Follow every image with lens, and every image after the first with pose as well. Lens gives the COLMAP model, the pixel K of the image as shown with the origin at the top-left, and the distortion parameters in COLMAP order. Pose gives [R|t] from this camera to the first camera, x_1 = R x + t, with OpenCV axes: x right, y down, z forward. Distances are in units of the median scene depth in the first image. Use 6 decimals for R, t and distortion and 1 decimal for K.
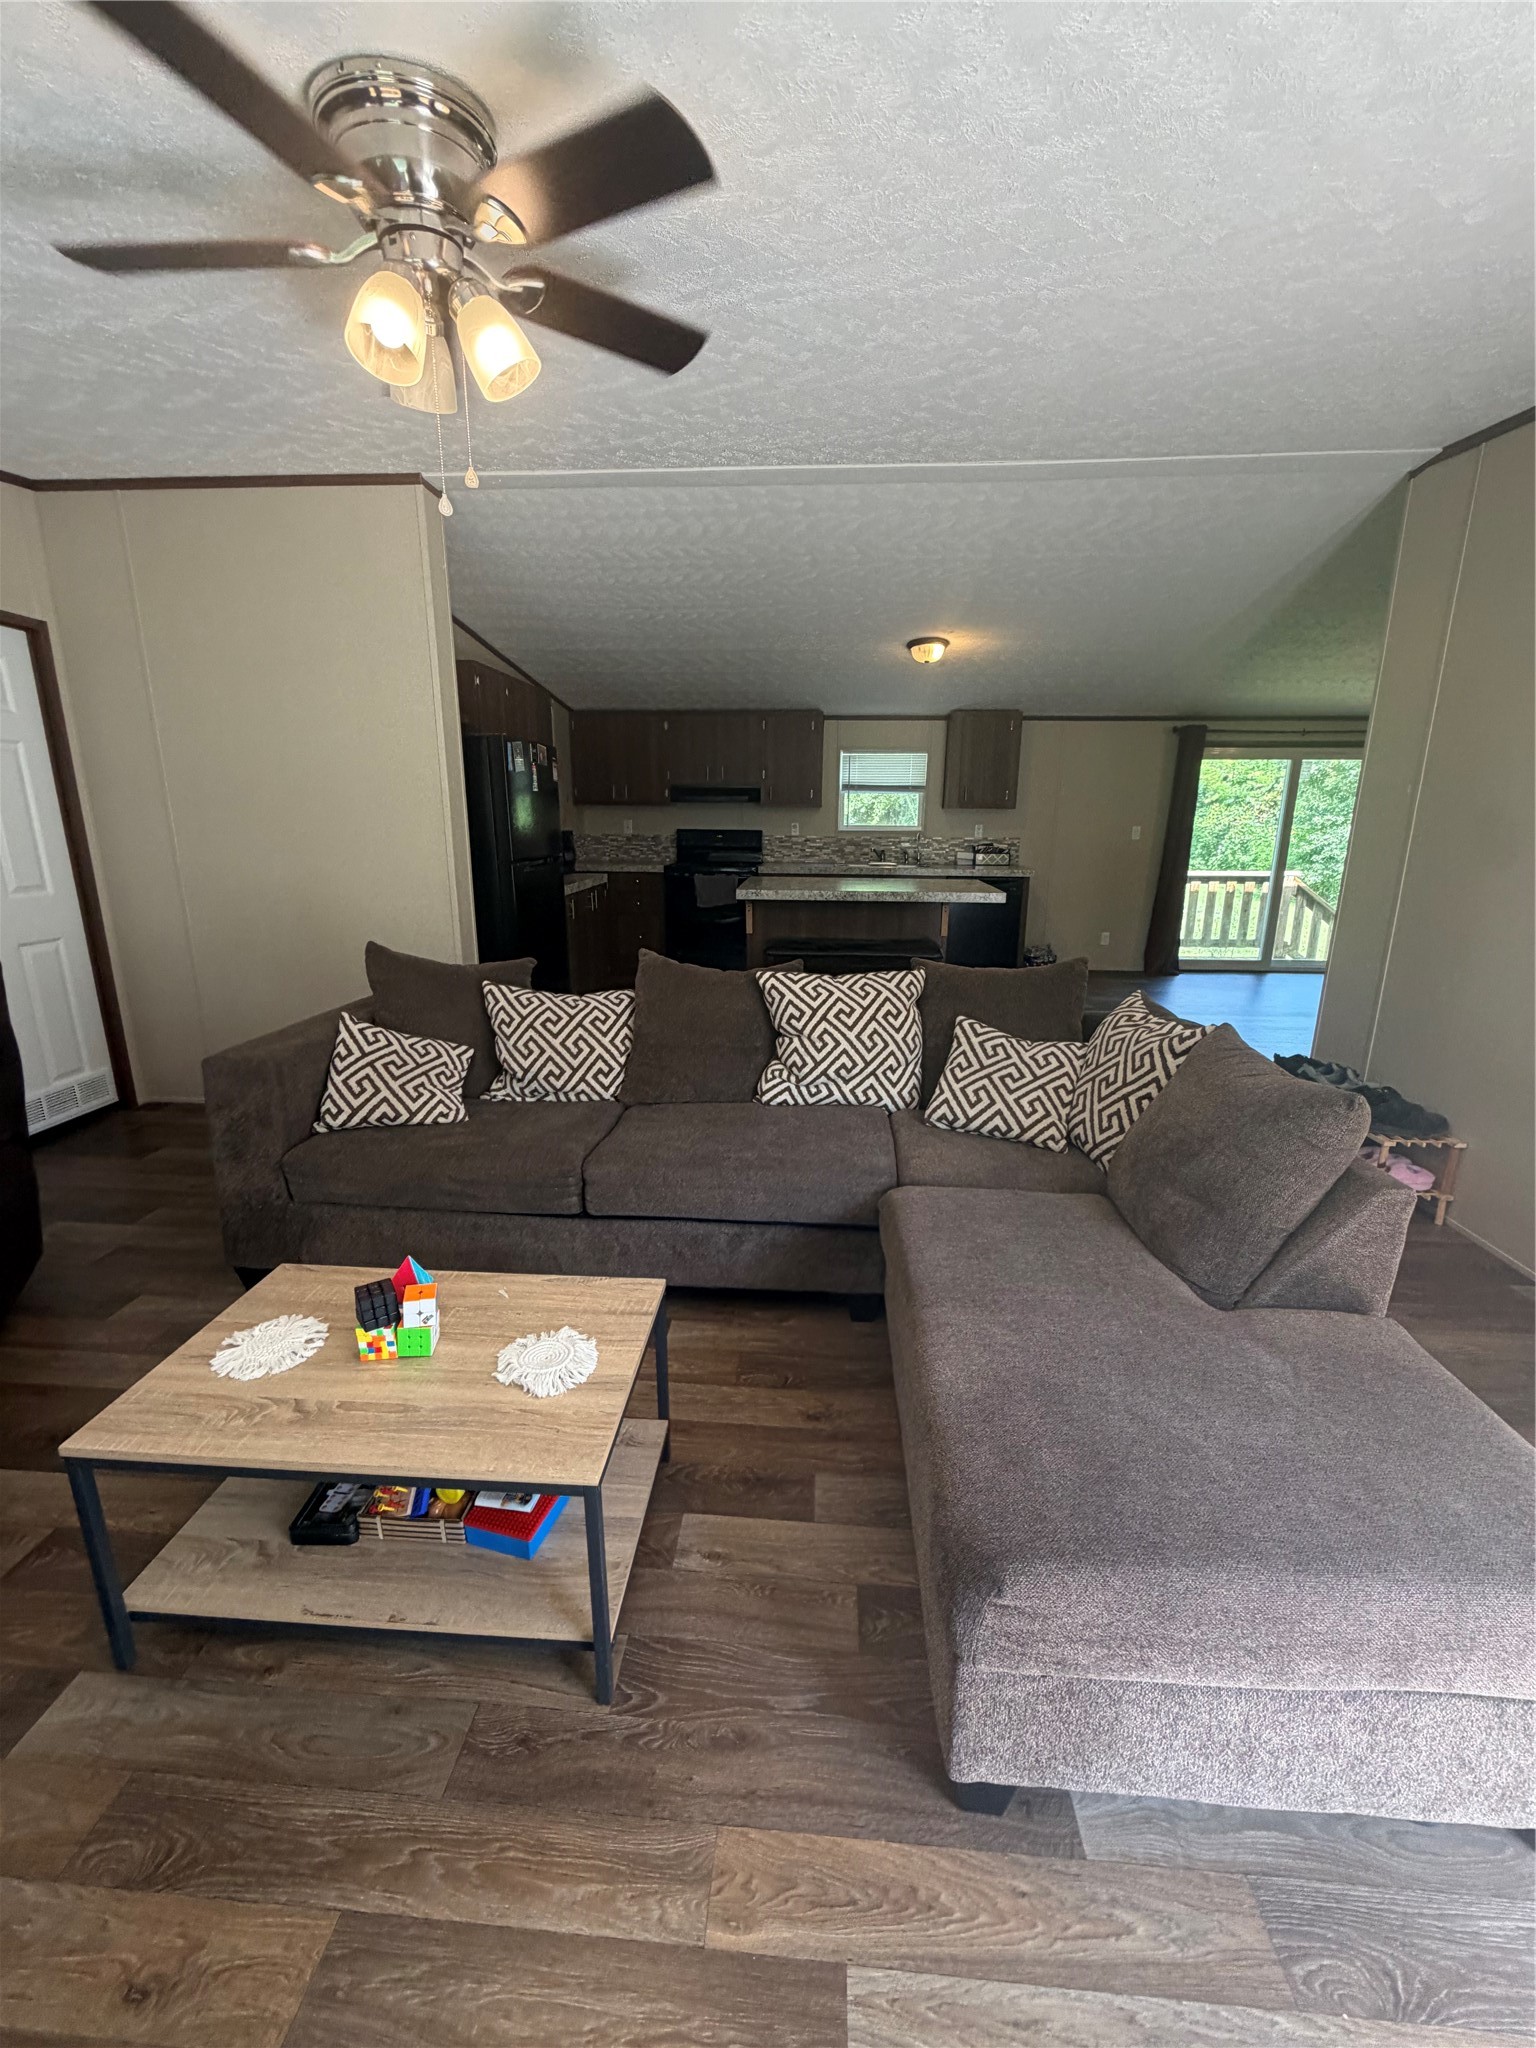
lens RADIAL K [[812.5, 0, 764.5], [0, 812.5, 1025.6], [0, 0, 1]] dist [-0.007673, 0.003393]
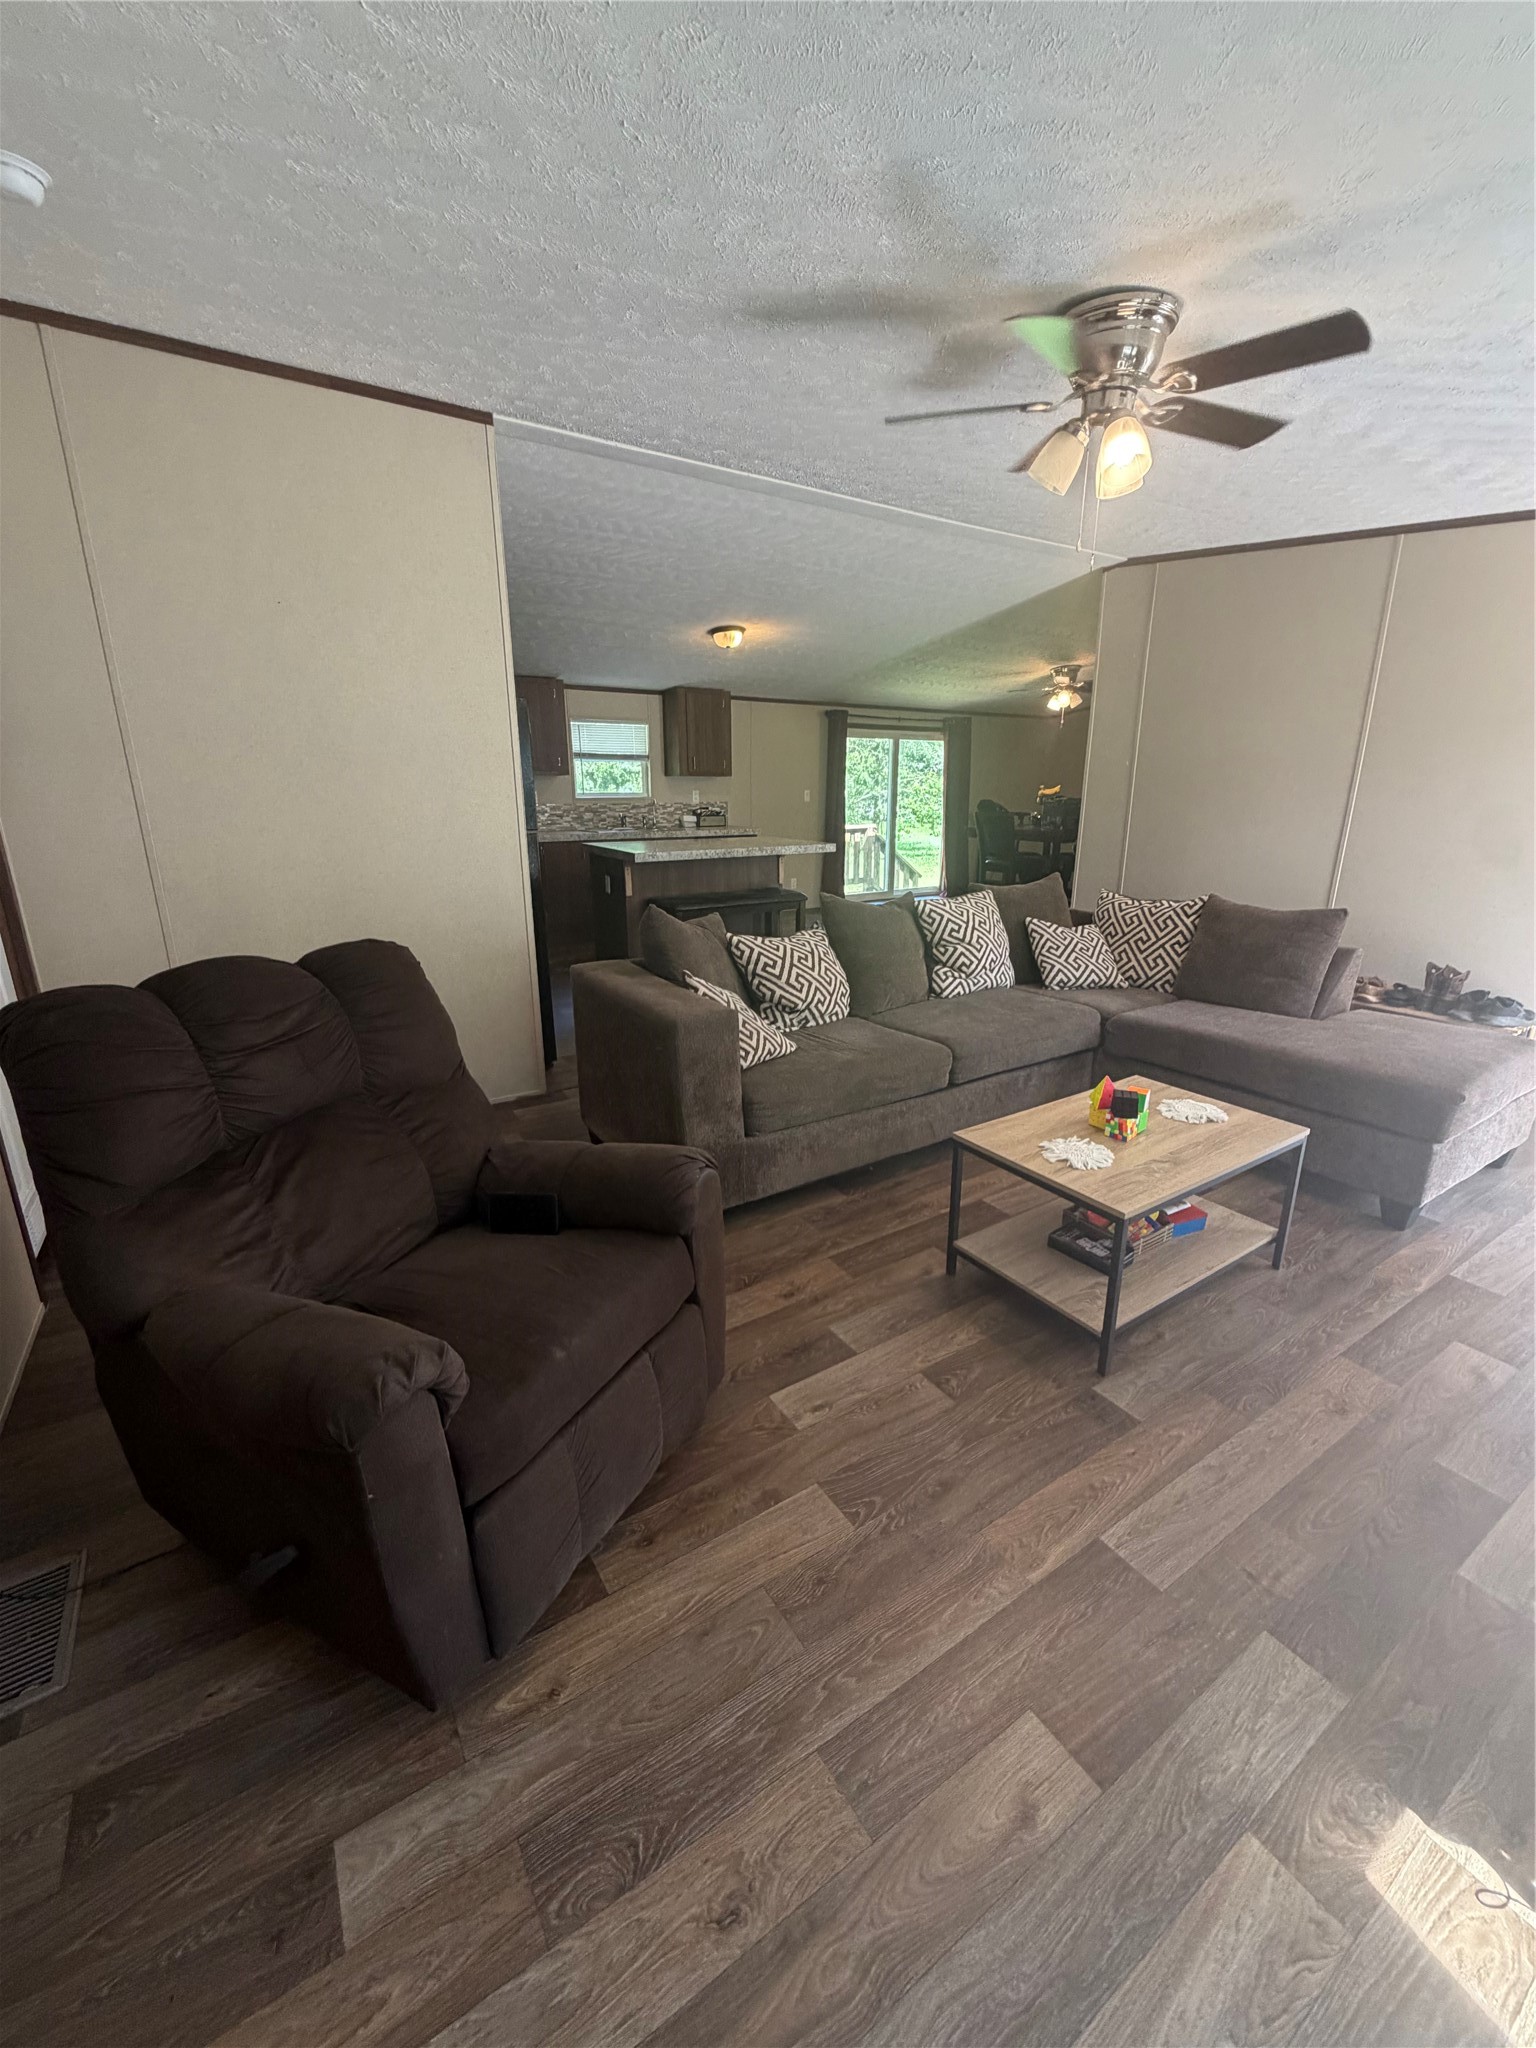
lens RADIAL K [[812.0, 0, 768.0], [0, 812.0, 1024.0], [0, 0, 1]] dist [0.001665, -0.000512]
pose [[0.800310, -0.176172, 0.573121, -0.830000], [0.156836, 0.984089, 0.083492, -0.015419], [-0.578711, 0.023067, 0.815206, 0.064997]]
